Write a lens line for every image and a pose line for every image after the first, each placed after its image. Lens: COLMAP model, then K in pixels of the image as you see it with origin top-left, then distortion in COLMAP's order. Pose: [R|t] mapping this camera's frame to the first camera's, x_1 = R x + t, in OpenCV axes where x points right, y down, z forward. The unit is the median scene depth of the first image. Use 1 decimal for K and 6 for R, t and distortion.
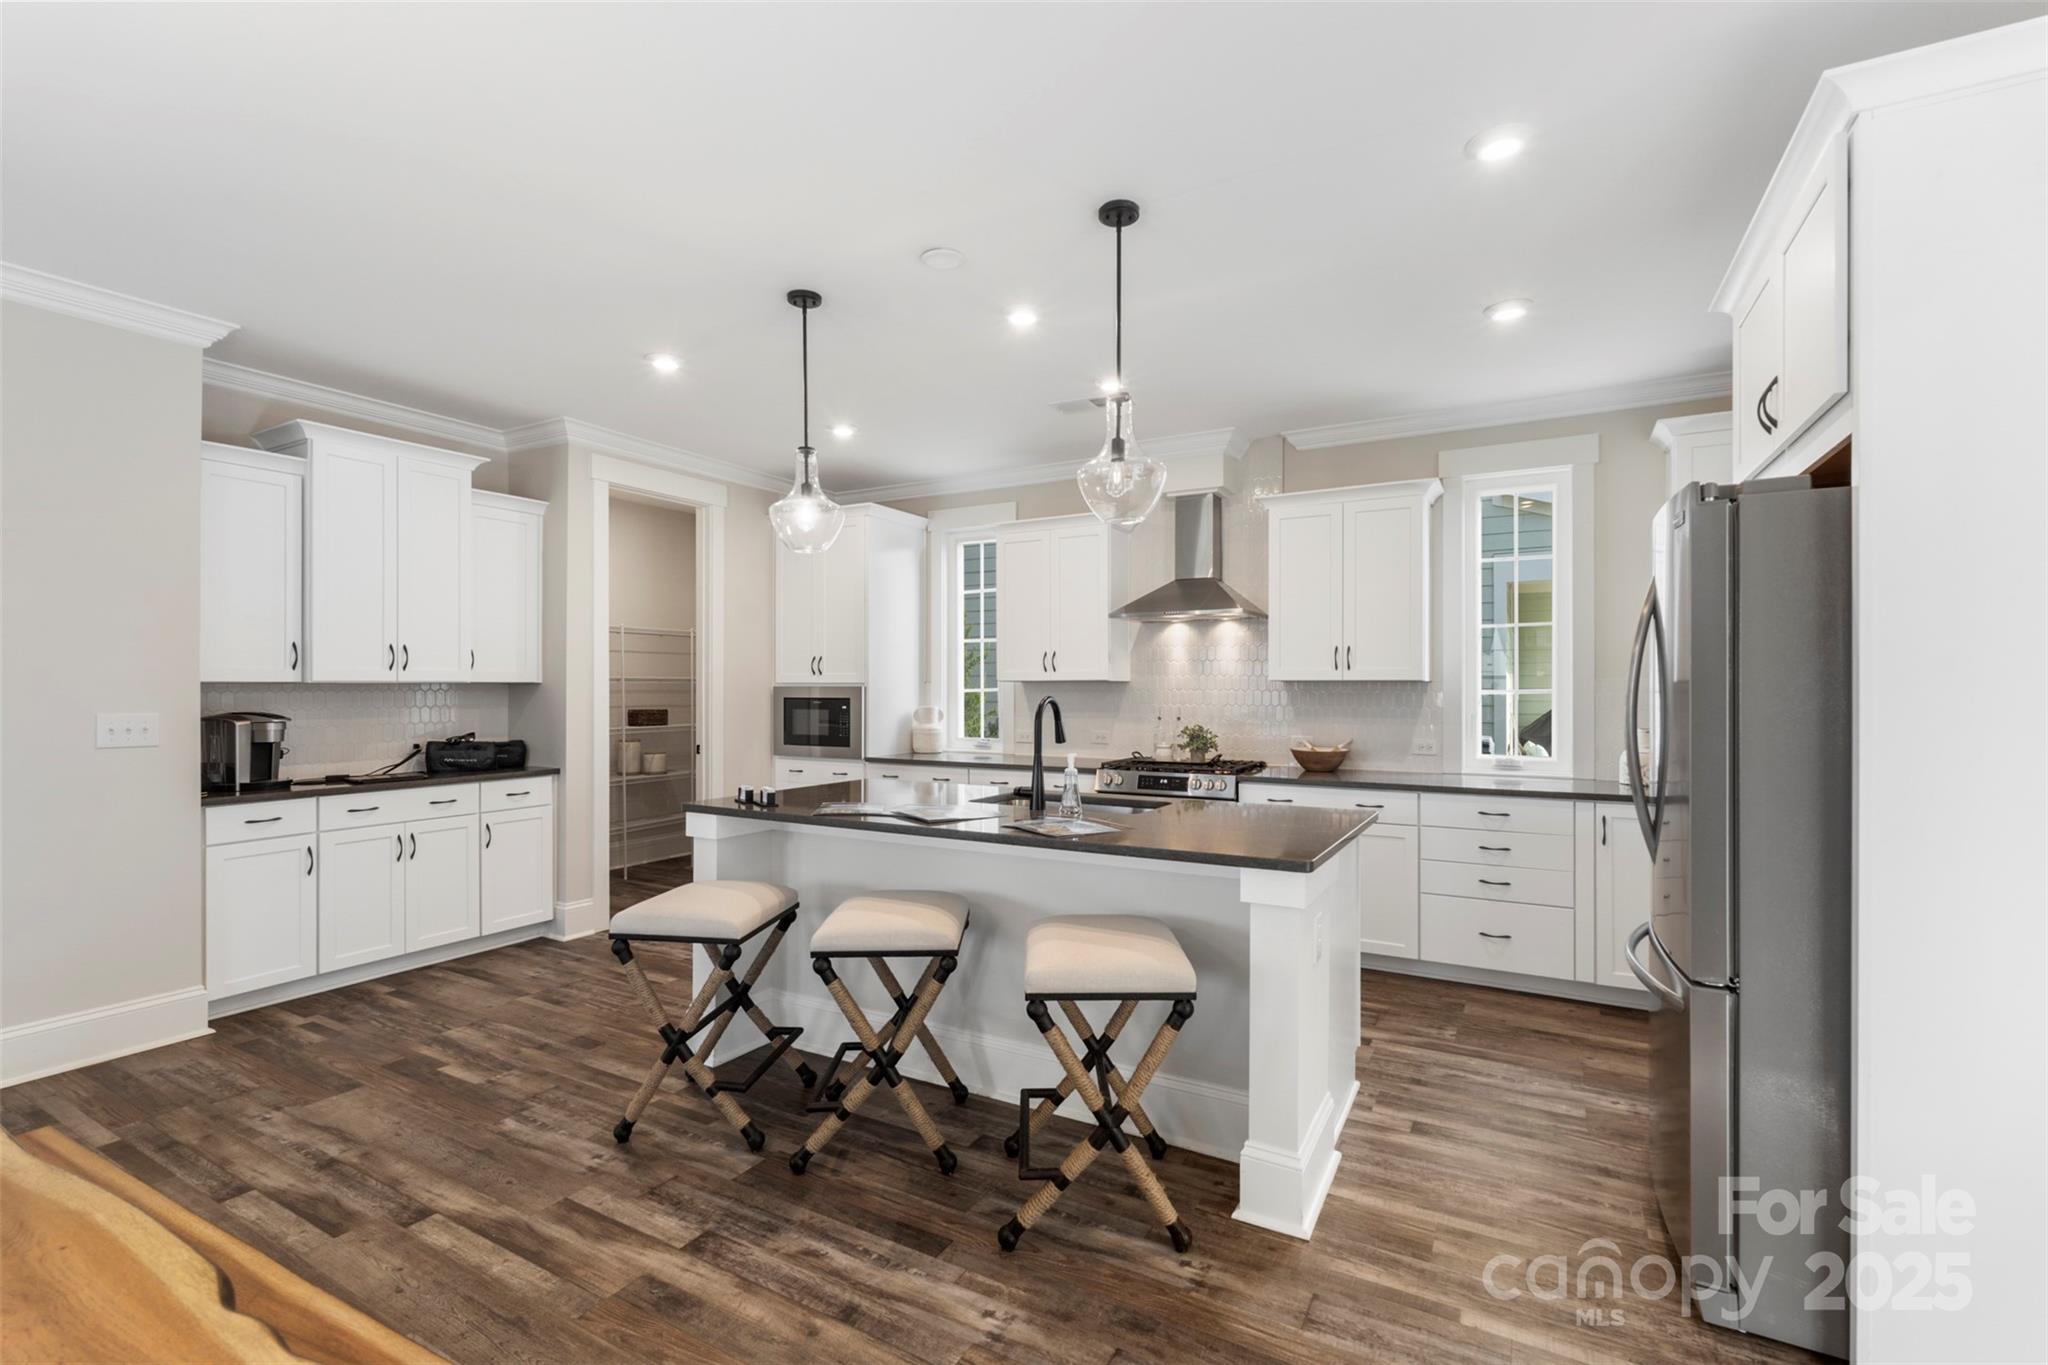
lens RADIAL K [[920.8, 0, 1013.4], [0, 920.8, 687.6], [0, 0, 1]] dist [-0.002700, -0.000617]
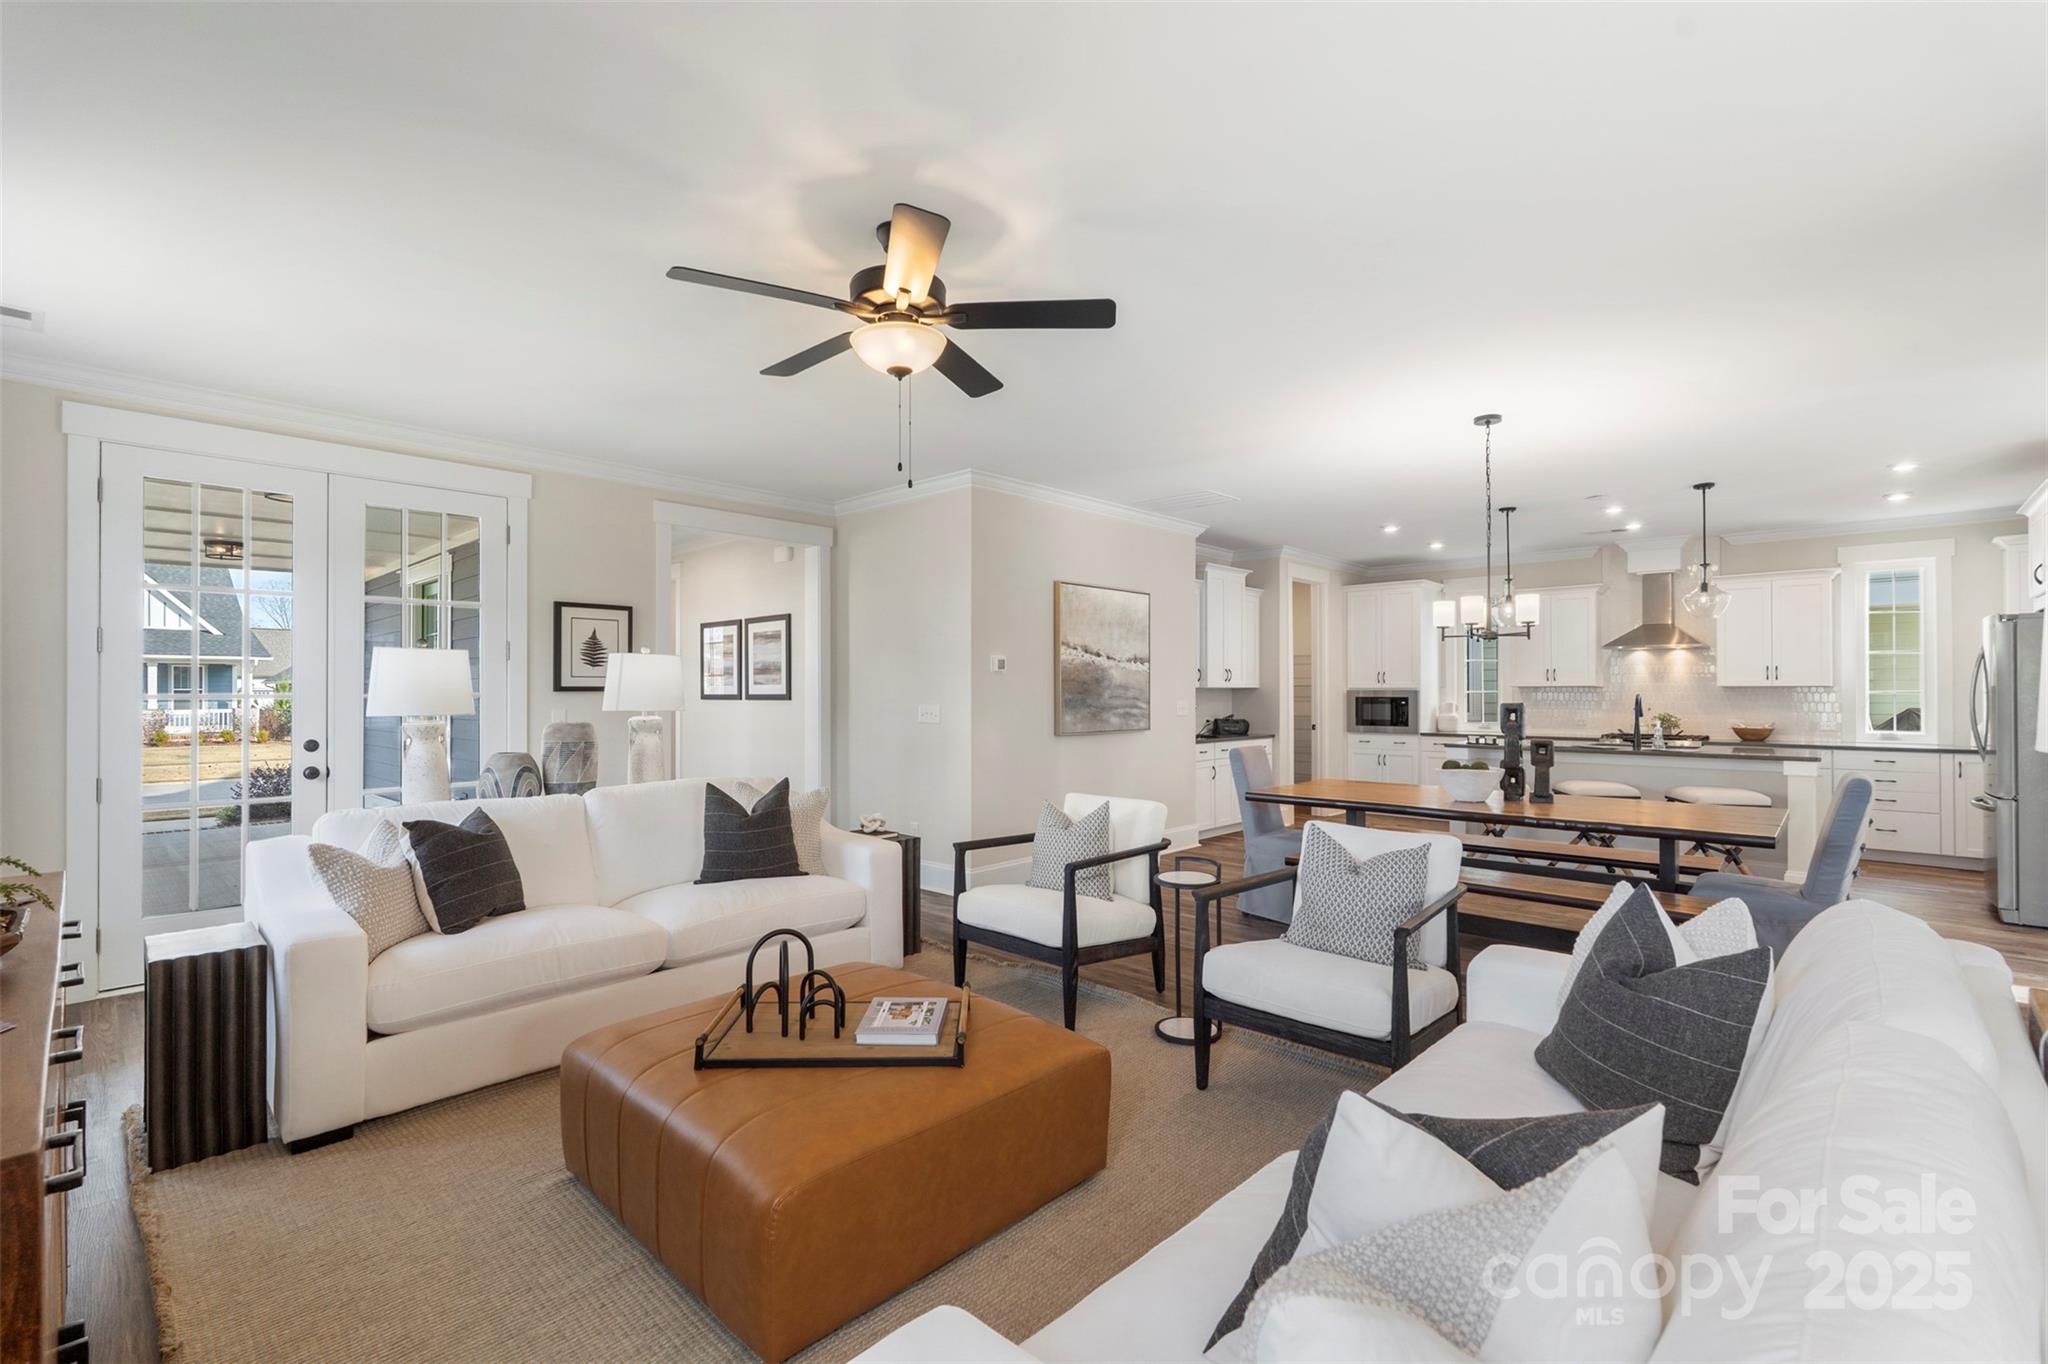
lens RADIAL K [[908.2, 0, 1024.0], [0, 908.2, 682.0], [0, 0, 1]] dist [0.000808, 0.000518]
pose [[0.973001, -0.001739, -0.230793, -0.555450], [-0.001042, 0.999928, -0.011927, 0.005118], [0.230797, 0.011845, 0.972930, -0.880923]]
